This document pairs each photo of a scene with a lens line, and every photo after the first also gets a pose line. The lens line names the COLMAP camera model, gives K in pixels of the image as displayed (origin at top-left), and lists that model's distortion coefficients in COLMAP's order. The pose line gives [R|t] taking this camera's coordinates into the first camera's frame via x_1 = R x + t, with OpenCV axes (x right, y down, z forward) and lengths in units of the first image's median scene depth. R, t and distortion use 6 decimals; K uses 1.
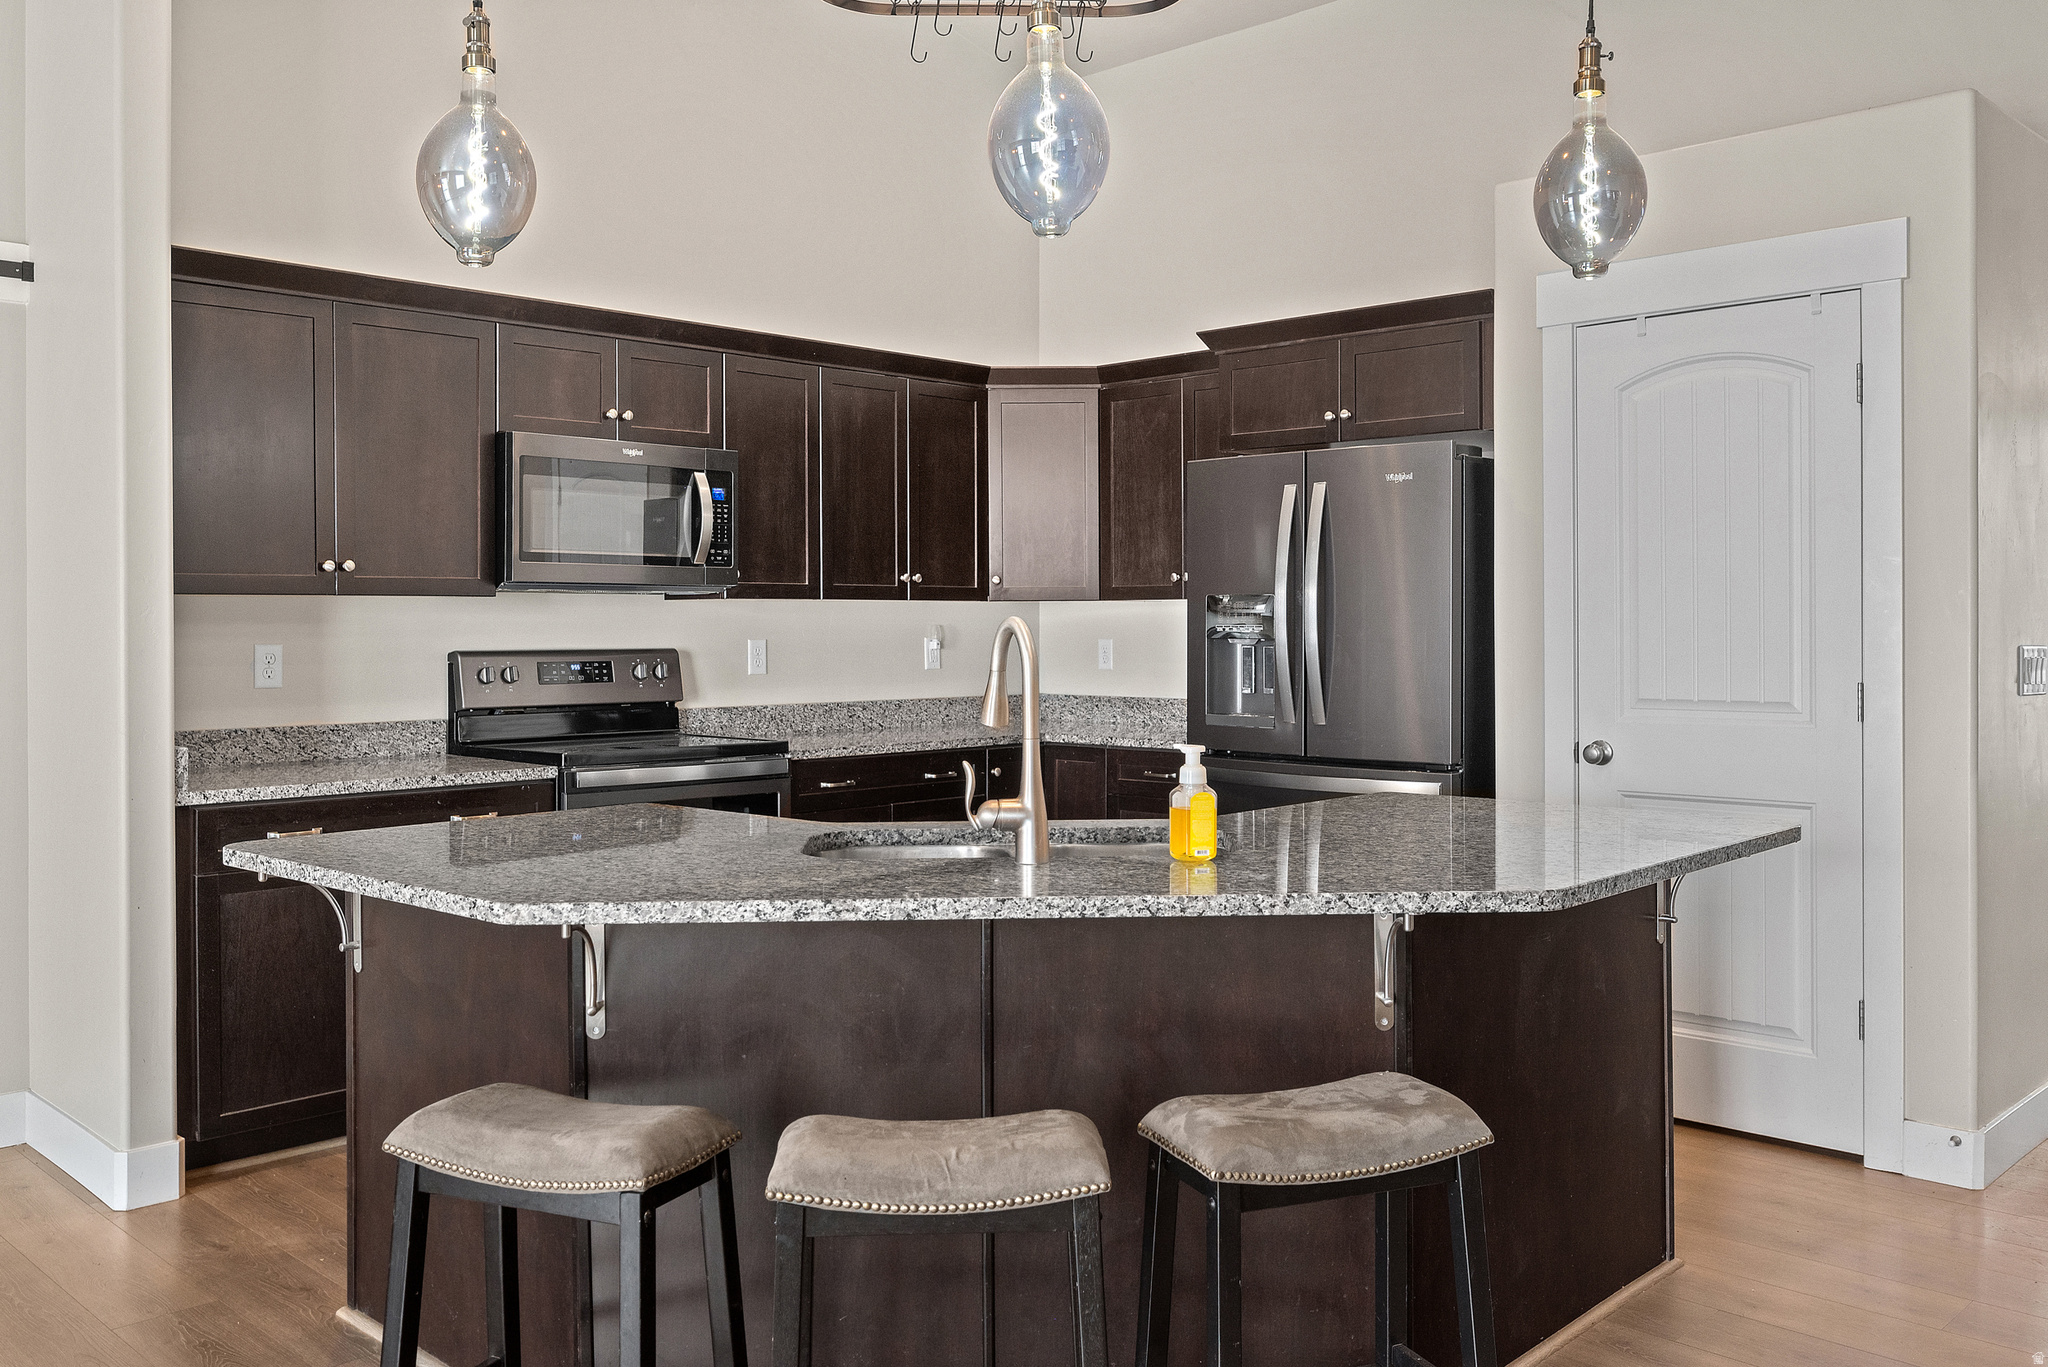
lens RADIAL K [[1693.8, 0, 1029.9], [0, 1693.8, 635.5], [0, 0, 1]] dist [-0.002577, 0.004153]
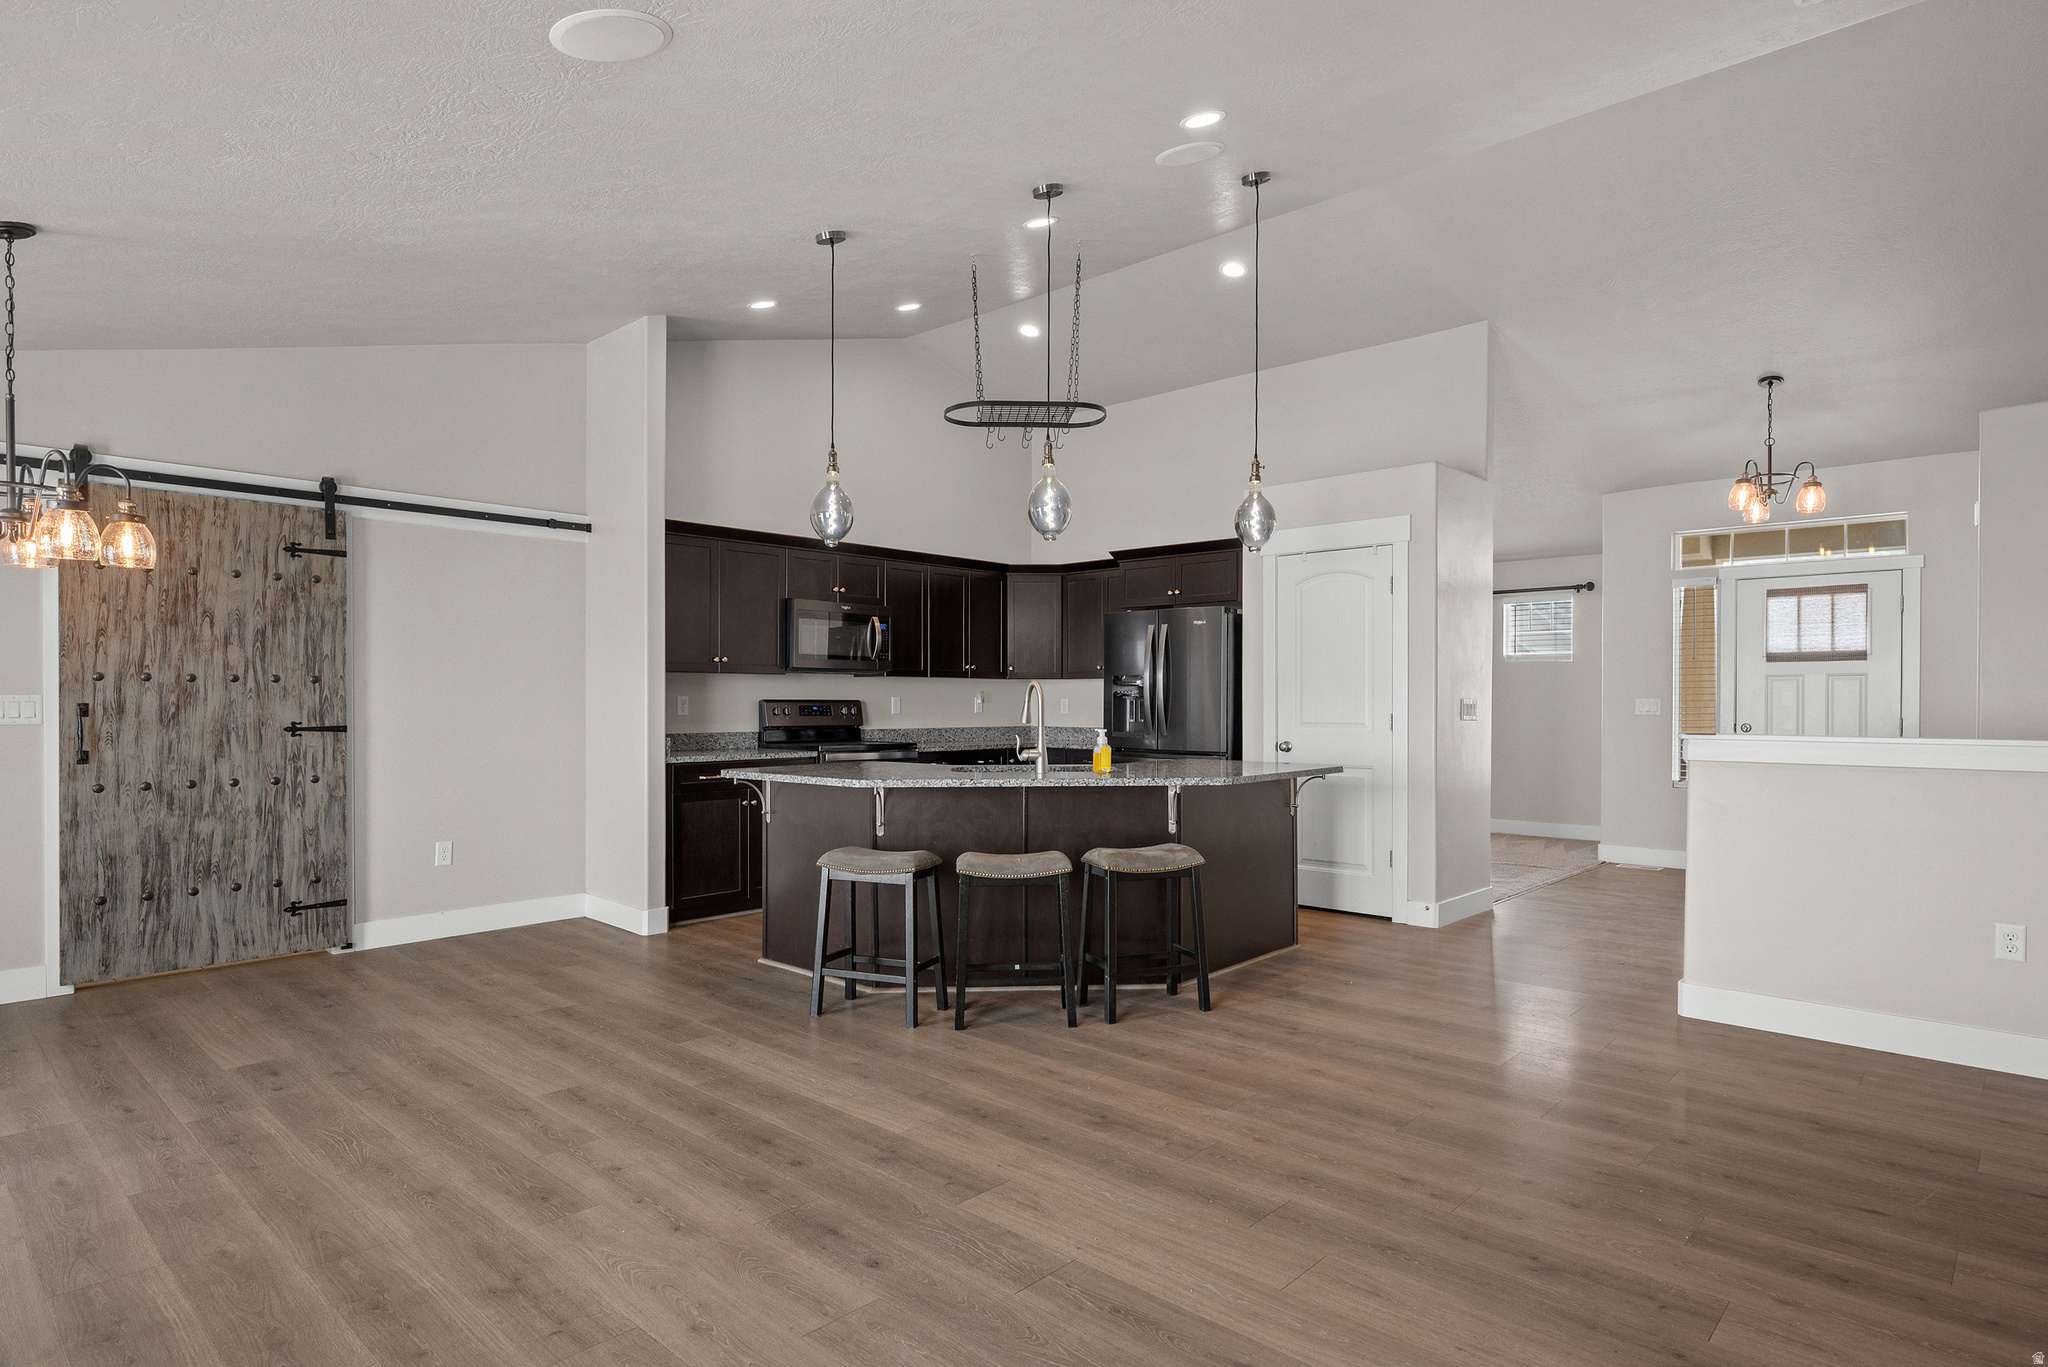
lens RADIAL K [[1102.3, 0, 1050.5], [0, 1102.3, 704.2], [0, 0, 1]] dist [-0.001389, -0.000203]
pose [[0.999267, 0.004246, 0.038055, -0.035191], [-0.004122, 0.999986, -0.003342, 0.021916], [-0.038069, 0.003182, 0.999270, -0.500392]]
